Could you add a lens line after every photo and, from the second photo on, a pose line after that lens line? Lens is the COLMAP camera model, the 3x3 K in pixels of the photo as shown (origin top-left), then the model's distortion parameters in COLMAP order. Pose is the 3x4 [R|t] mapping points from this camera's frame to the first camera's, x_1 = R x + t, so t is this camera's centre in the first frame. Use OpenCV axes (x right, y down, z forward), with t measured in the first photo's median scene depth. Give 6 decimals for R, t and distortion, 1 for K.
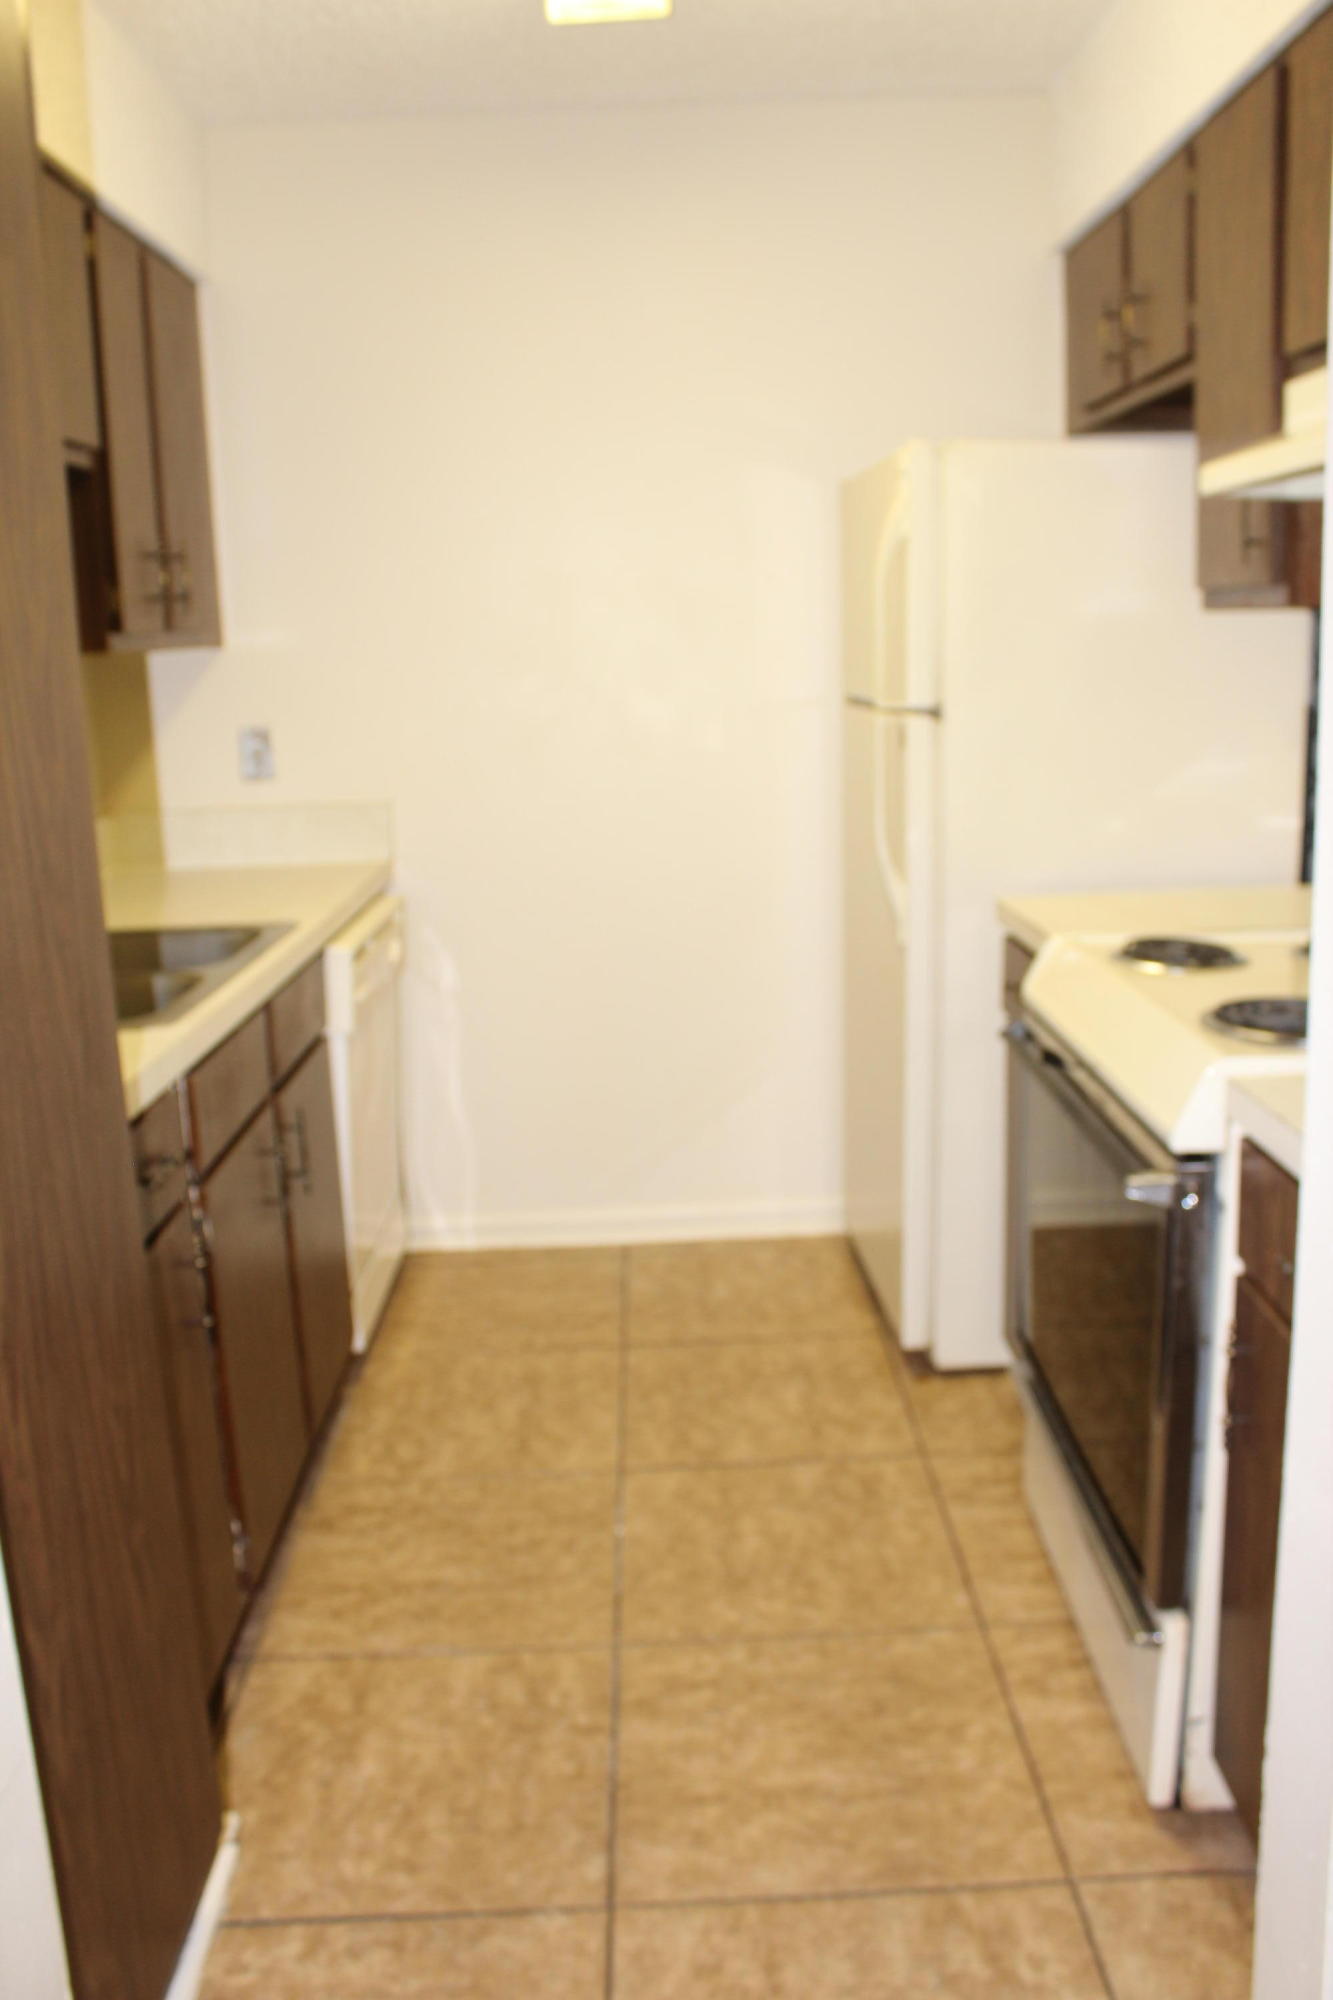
lens RADIAL K [[1681.8, 0, 679.0], [0, 1681.8, 999.5], [0, 0, 1]] dist [-0.155385, 0.130929]
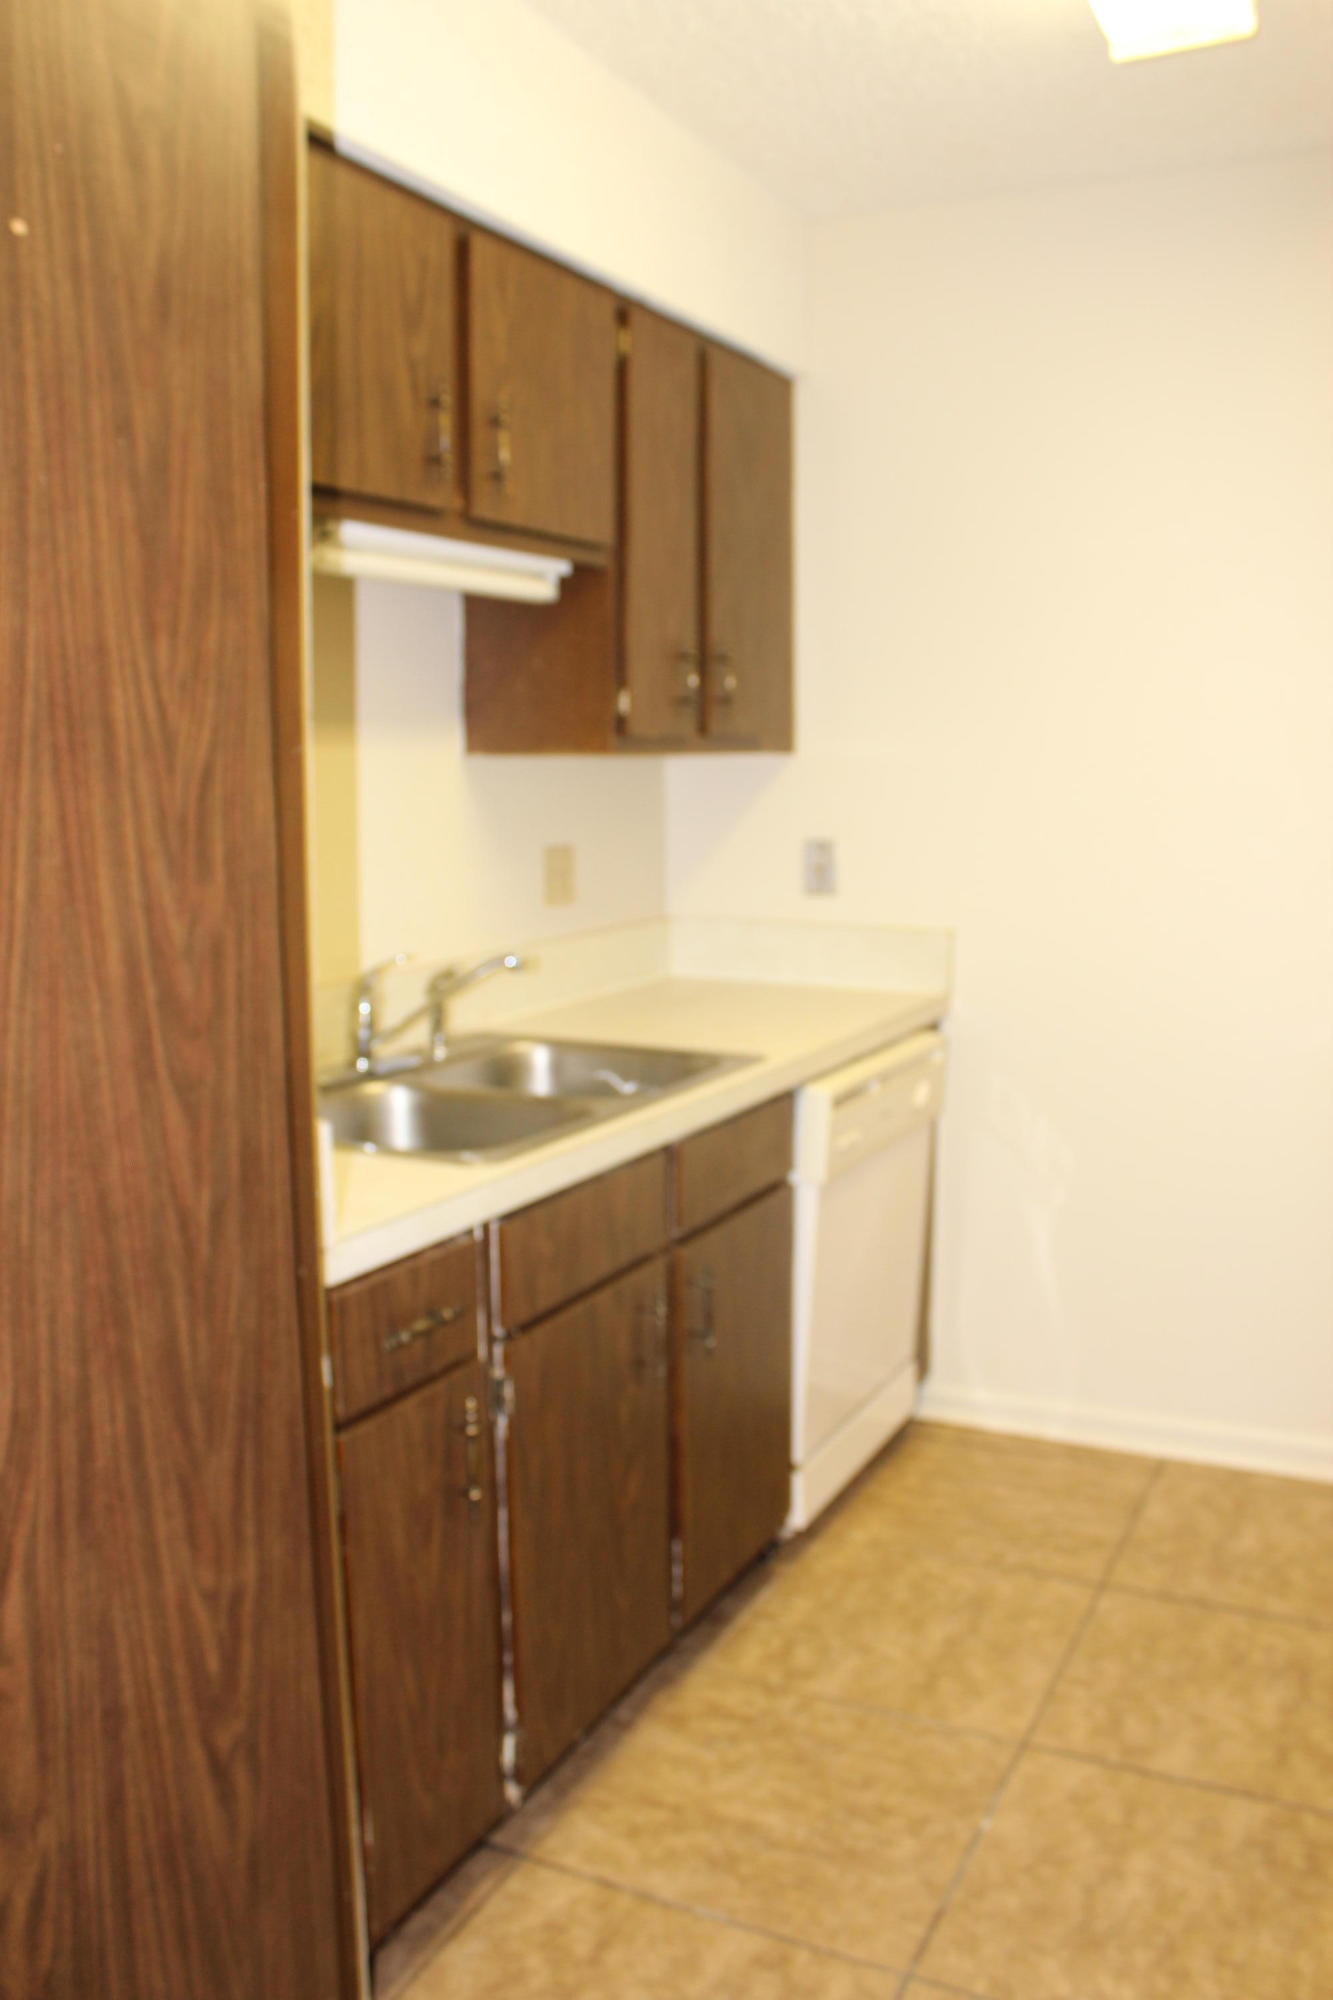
lens RADIAL K [[1681.8, 0, 683.1], [0, 1681.8, 995.9], [0, 0, 1]] dist [-0.155385, 0.130929]
pose [[0.889545, 0.098570, -0.446087, 0.151060], [-0.125811, 0.991545, -0.031783, -0.048068], [0.439182, 0.084395, 0.894425, 0.161382]]
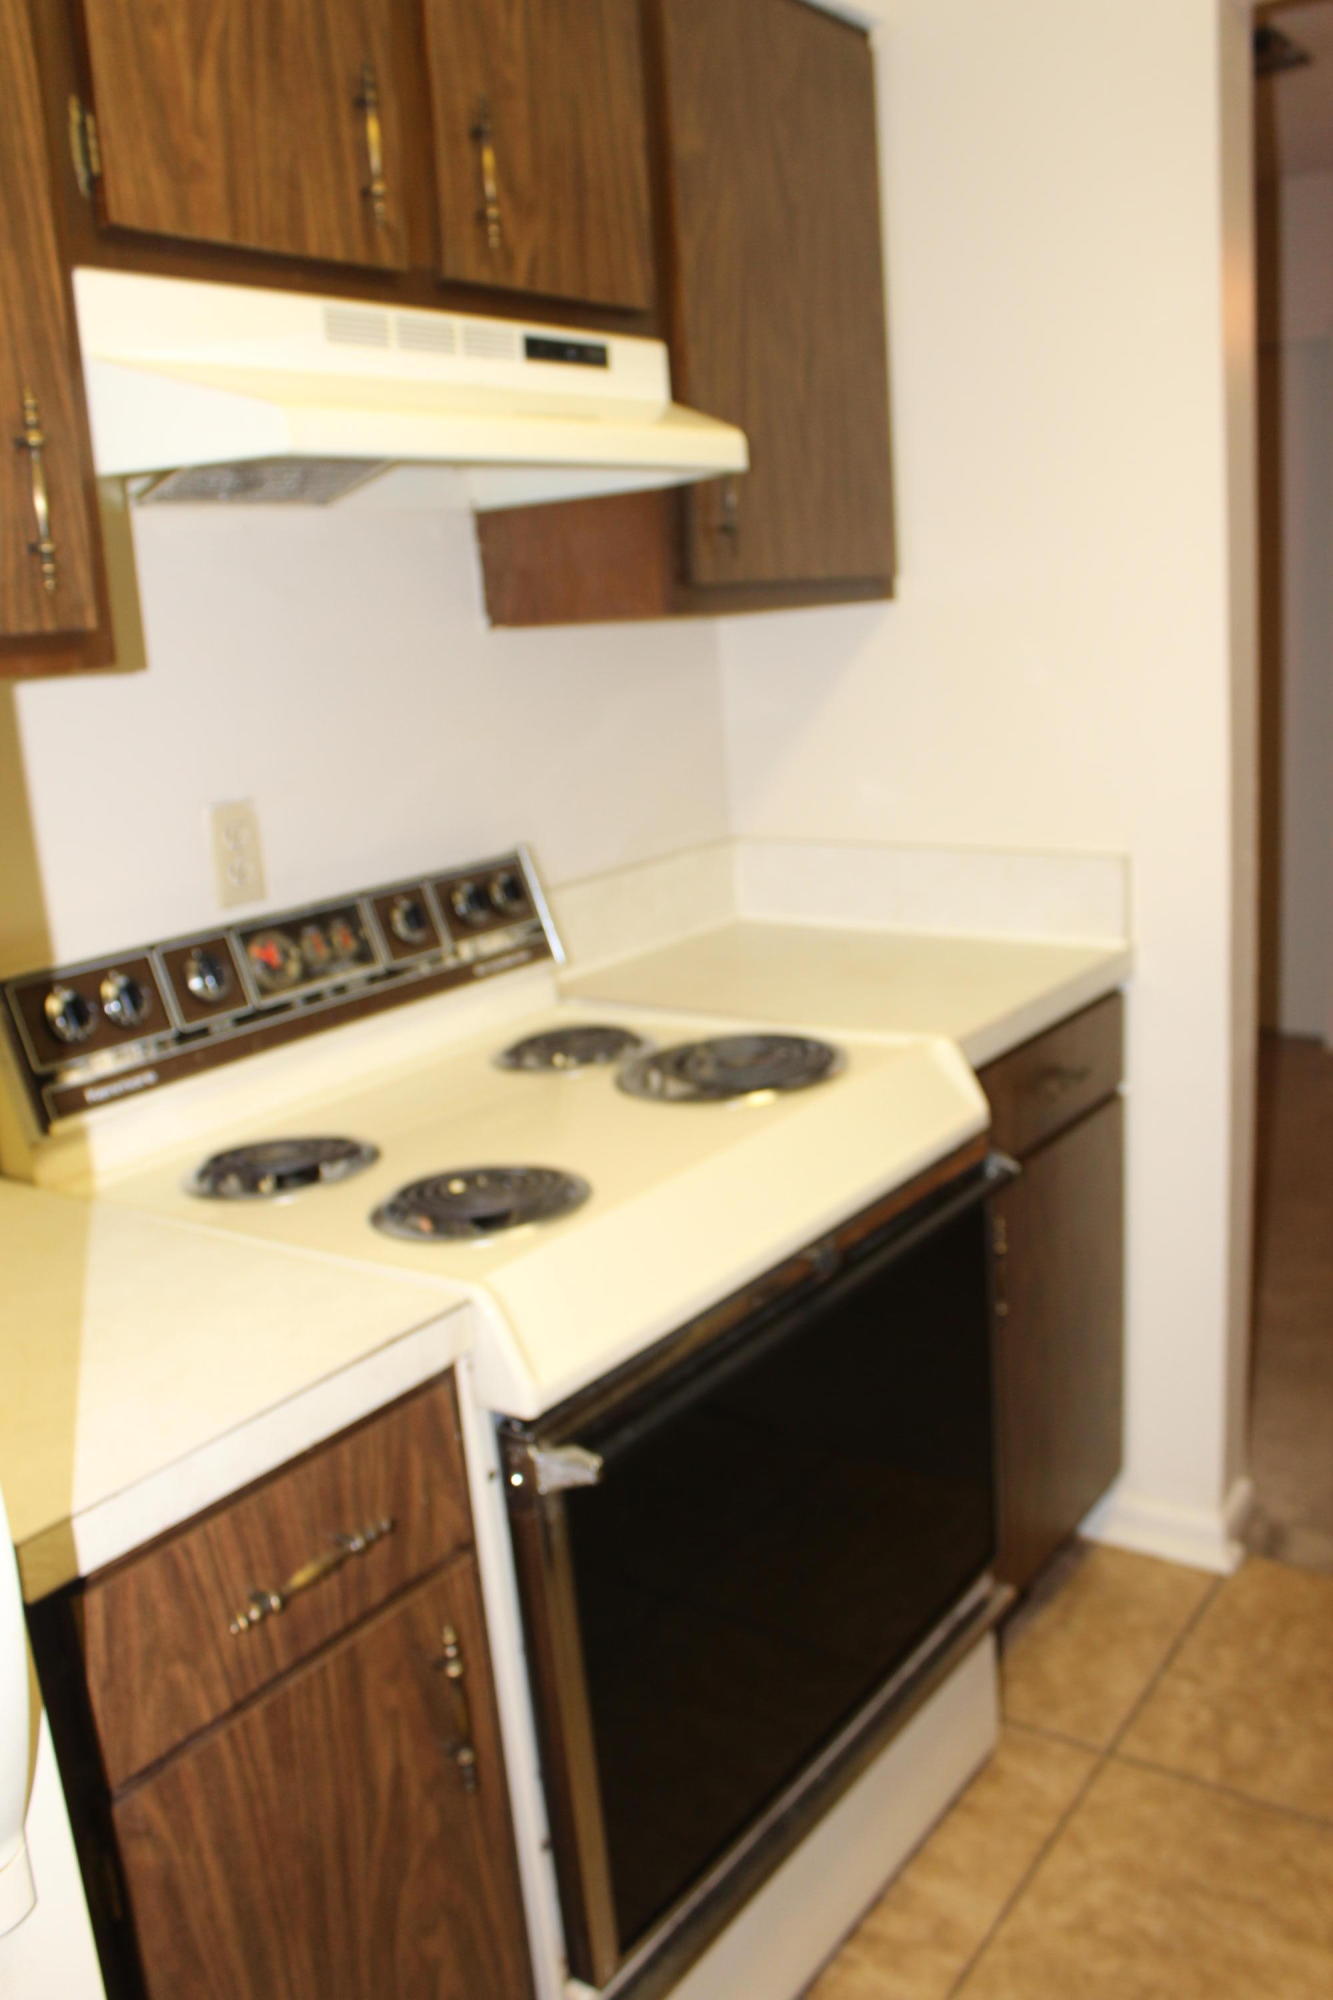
lens RADIAL K [[1681.8, 0, 683.7], [0, 1681.8, 1007.8], [0, 0, 1]] dist [-0.155385, 0.130929]
pose [[-0.801683, -0.037487, 0.596573, -0.113156], [0.228192, 0.903252, 0.363406, -0.257294], [-0.552479, 0.427470, -0.715567, 1.179947]]
